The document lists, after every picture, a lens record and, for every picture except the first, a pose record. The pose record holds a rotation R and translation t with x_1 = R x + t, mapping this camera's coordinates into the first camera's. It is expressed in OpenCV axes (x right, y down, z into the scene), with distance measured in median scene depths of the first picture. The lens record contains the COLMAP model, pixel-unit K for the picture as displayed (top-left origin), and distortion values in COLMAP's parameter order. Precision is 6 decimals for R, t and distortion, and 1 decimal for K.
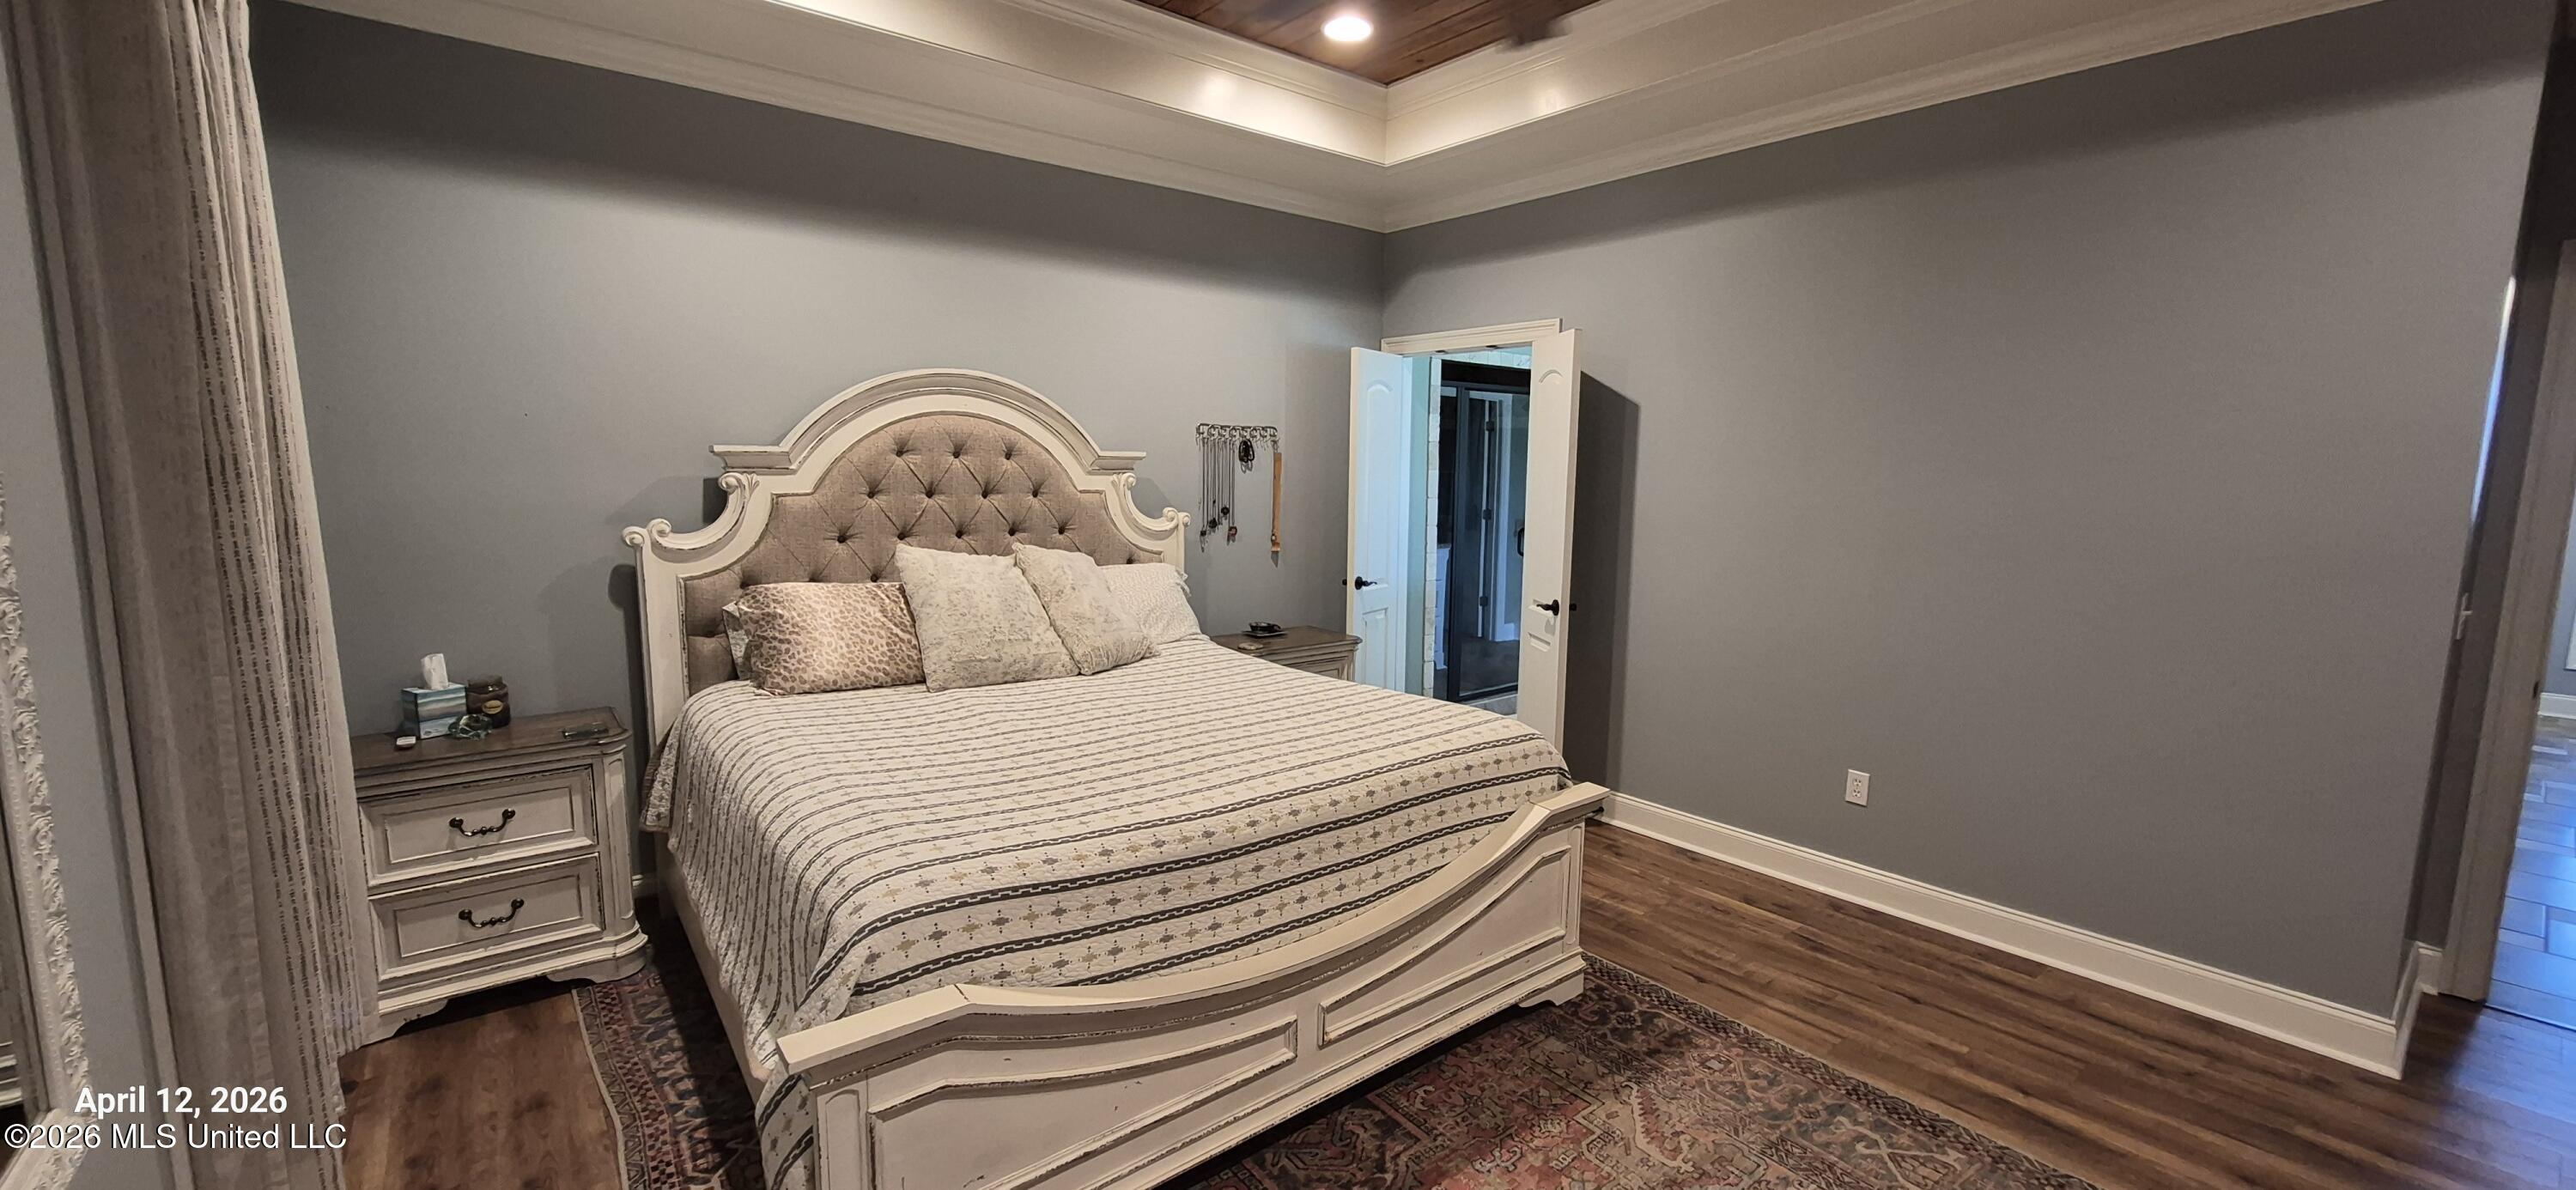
lens RADIAL K [[1020.4, 0, 1288.3], [0, 1020.4, 588.0], [0, 0, 1]] dist [0.000250, 0.000037]
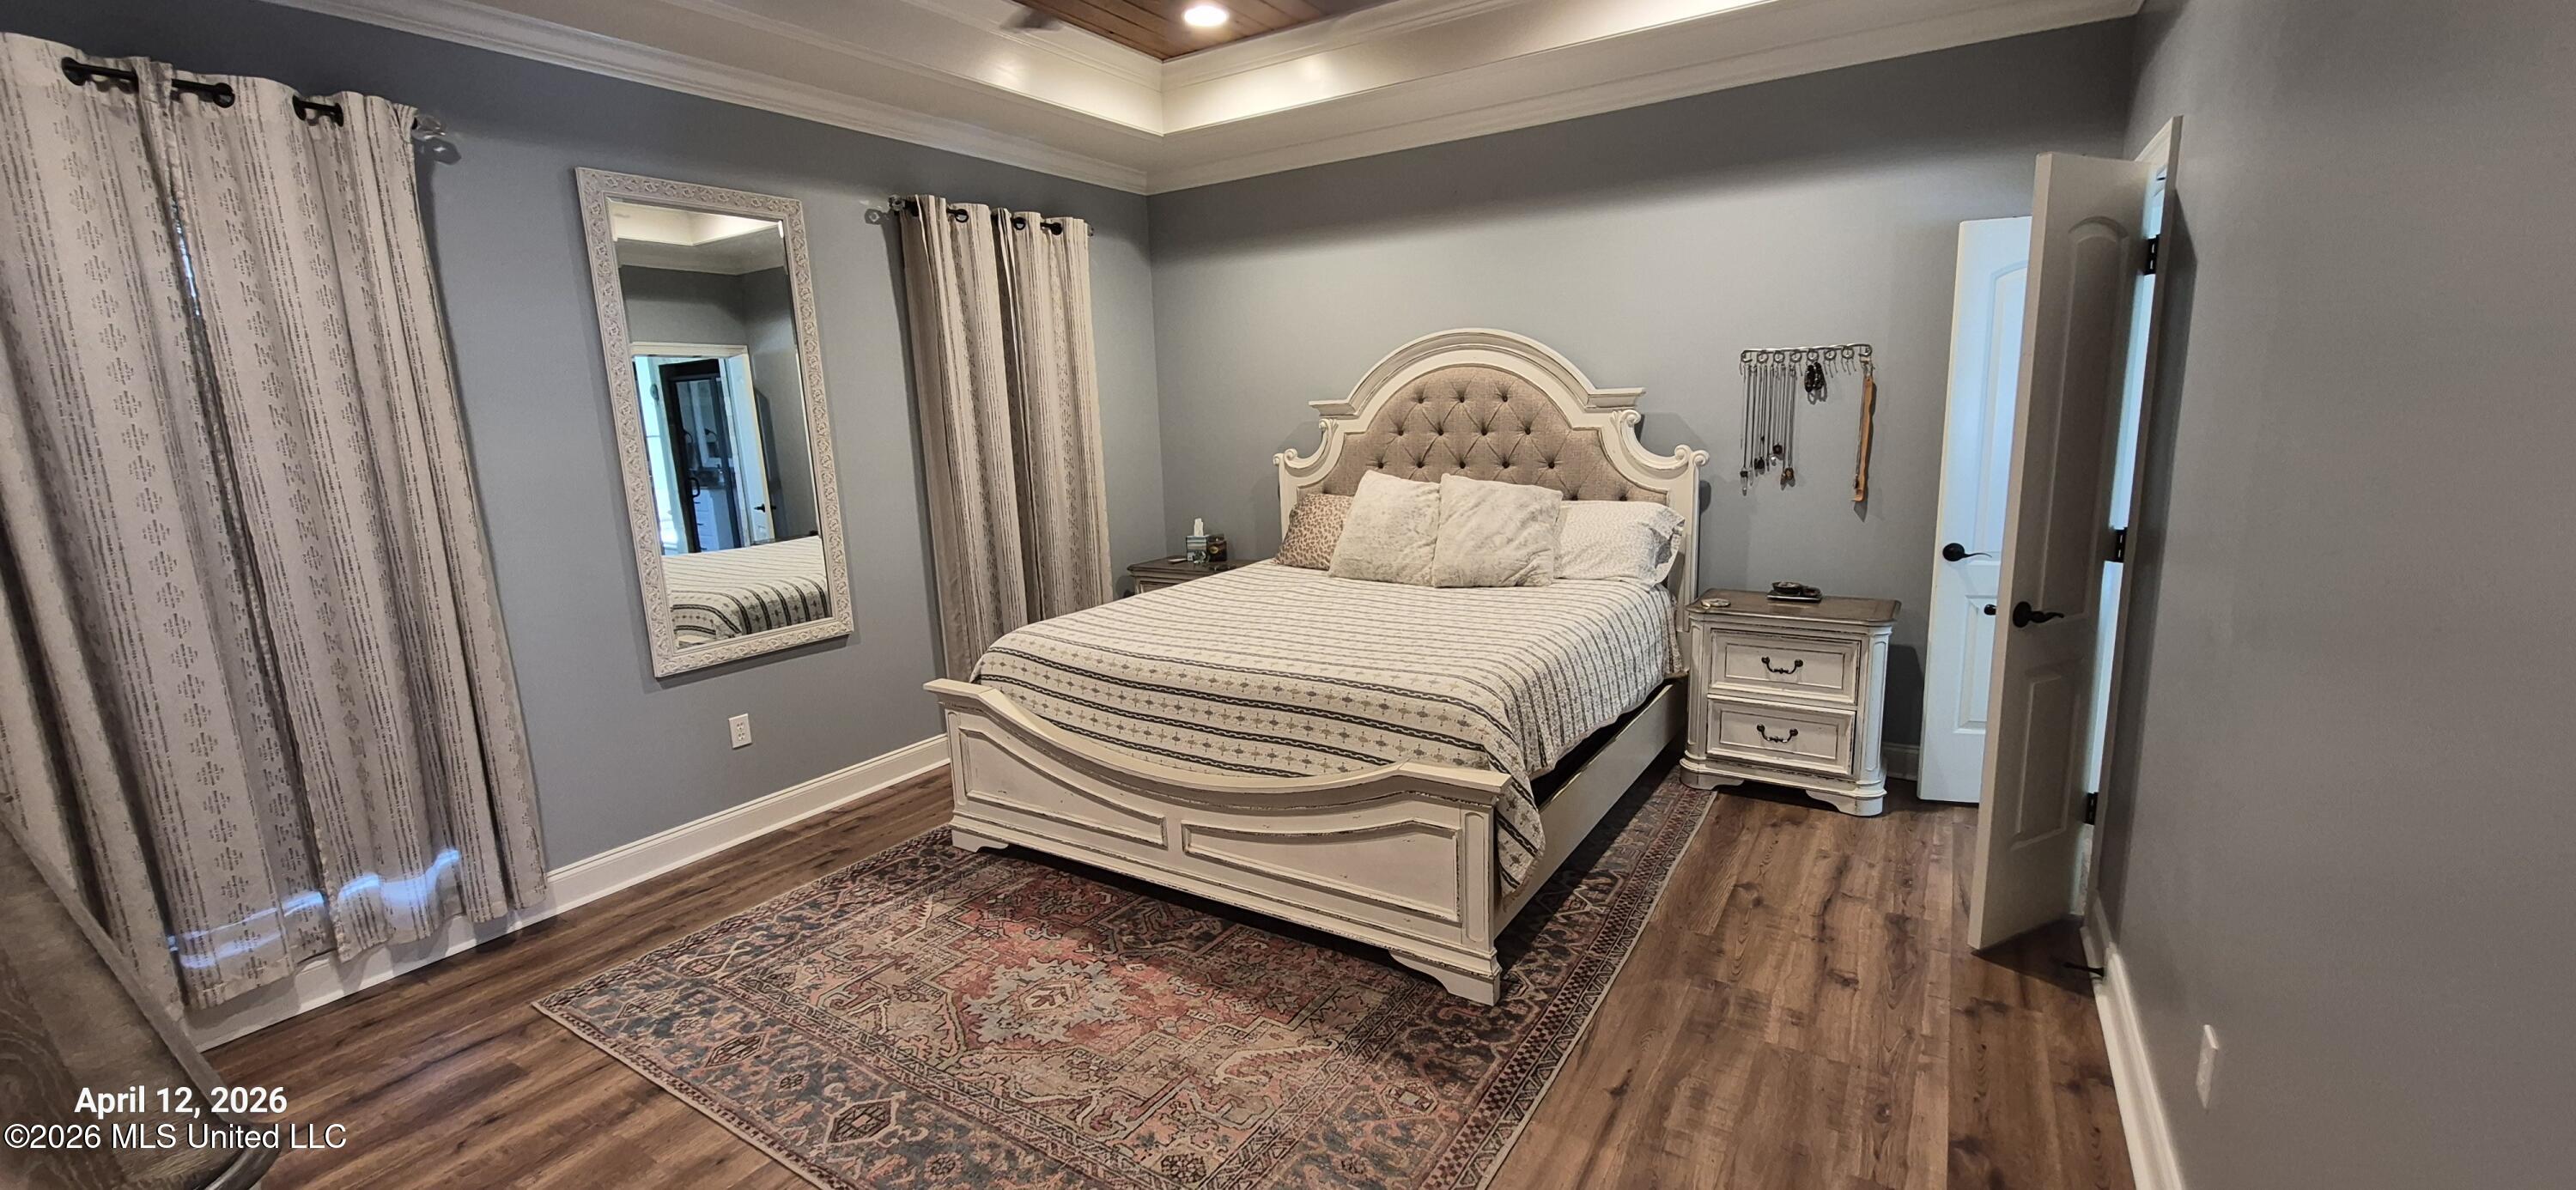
lens RADIAL K [[1020.4, 0, 1288.3], [0, 1020.4, 588.0], [0, 0, 1]] dist [0.000250, 0.000037]
pose [[0.317249, 0.144214, -0.937313, 0.915078], [-0.077220, 0.989016, 0.126033, -0.053460], [0.945193, 0.032395, 0.324901, 0.484762]]
